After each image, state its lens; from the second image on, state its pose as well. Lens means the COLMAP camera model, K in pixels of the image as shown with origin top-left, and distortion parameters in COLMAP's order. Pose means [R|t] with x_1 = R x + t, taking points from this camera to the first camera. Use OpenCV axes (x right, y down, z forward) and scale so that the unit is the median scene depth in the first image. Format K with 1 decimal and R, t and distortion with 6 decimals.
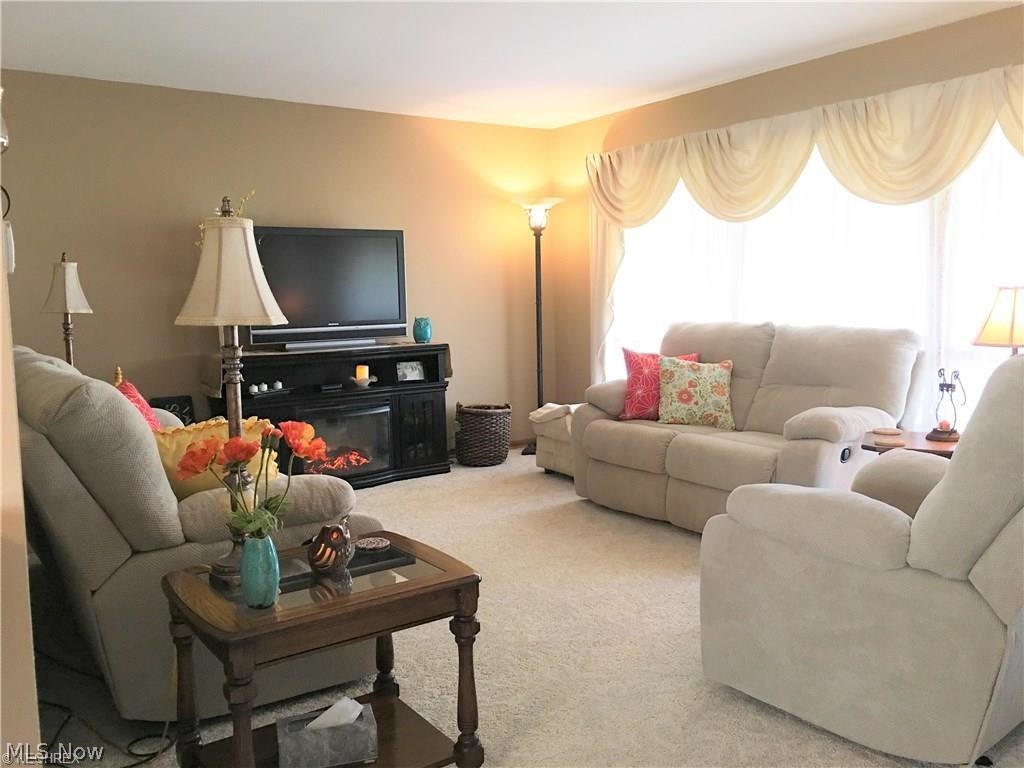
lens RADIAL K [[850.1, 0, 511.7], [0, 850.1, 383.2], [0, 0, 1]] dist [0.050428, -0.000776]
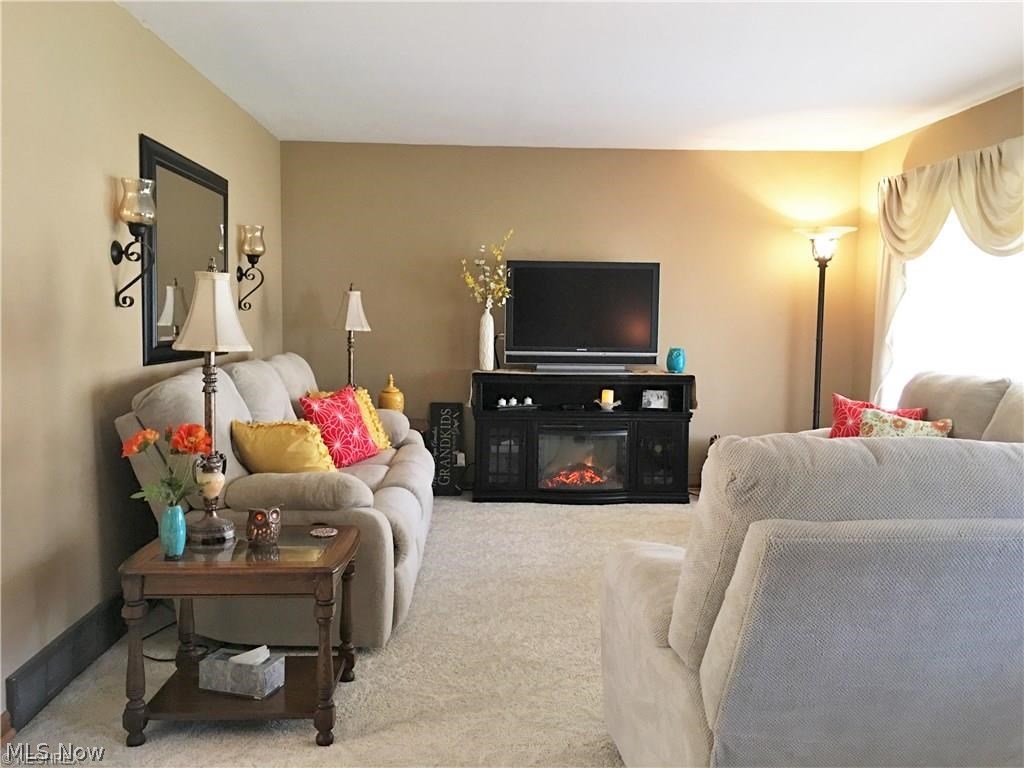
lens RADIAL K [[850.1, 0, 505.8], [0, 850.1, 380.4], [0, 0, 1]] dist [0.050428, -0.000776]
pose [[0.845492, 0.077923, -0.528273, 0.275137], [-0.090687, 0.995878, 0.001755, -0.022670], [0.526232, 0.046424, 0.849073, 0.031415]]
